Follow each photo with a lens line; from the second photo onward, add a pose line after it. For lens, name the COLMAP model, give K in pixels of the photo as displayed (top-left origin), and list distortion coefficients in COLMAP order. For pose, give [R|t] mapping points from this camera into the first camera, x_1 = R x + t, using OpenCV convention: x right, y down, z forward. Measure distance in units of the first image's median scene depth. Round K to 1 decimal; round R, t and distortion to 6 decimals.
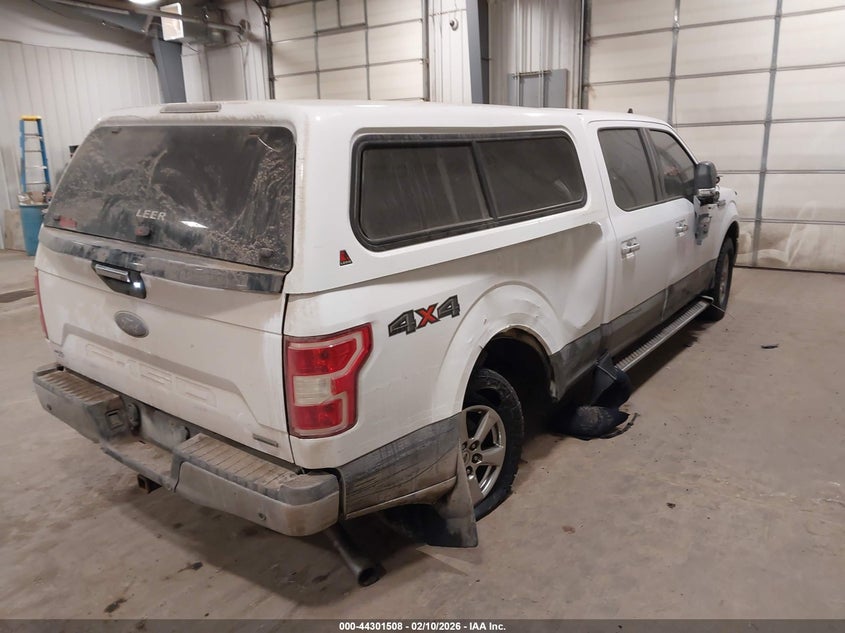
lens RADIAL K [[662.0, 0, 436.0], [0, 662.0, 318.2], [0, 0, 1]] dist [0.006166, 0.002461]
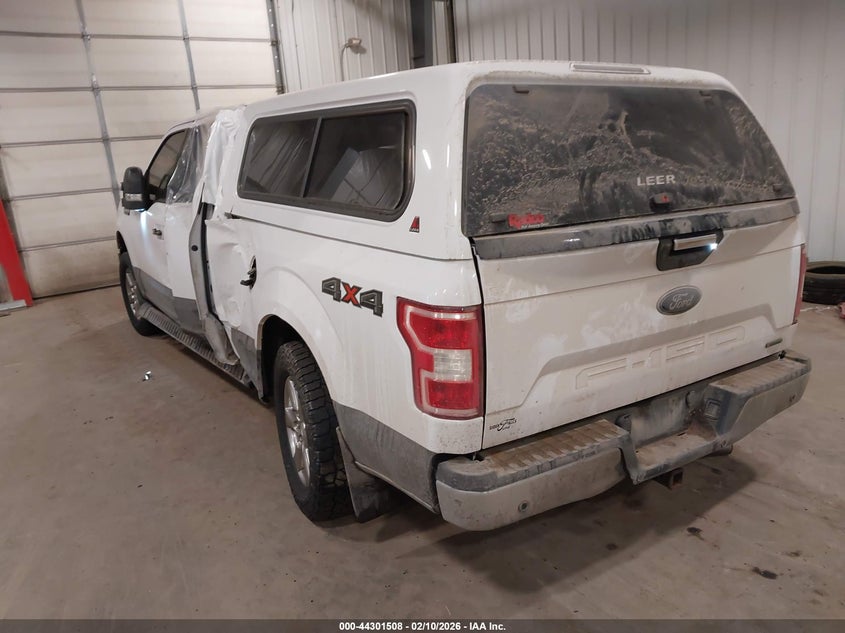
lens RADIAL K [[662.0, 0, 436.0], [0, 662.0, 318.2], [0, 0, 1]] dist [0.006166, 0.002461]
pose [[0.345101, -0.247051, 0.905467, -1.379760], [0.289813, 0.945640, 0.147556, -0.194793], [-0.892701, 0.211494, 0.397940, 0.925861]]
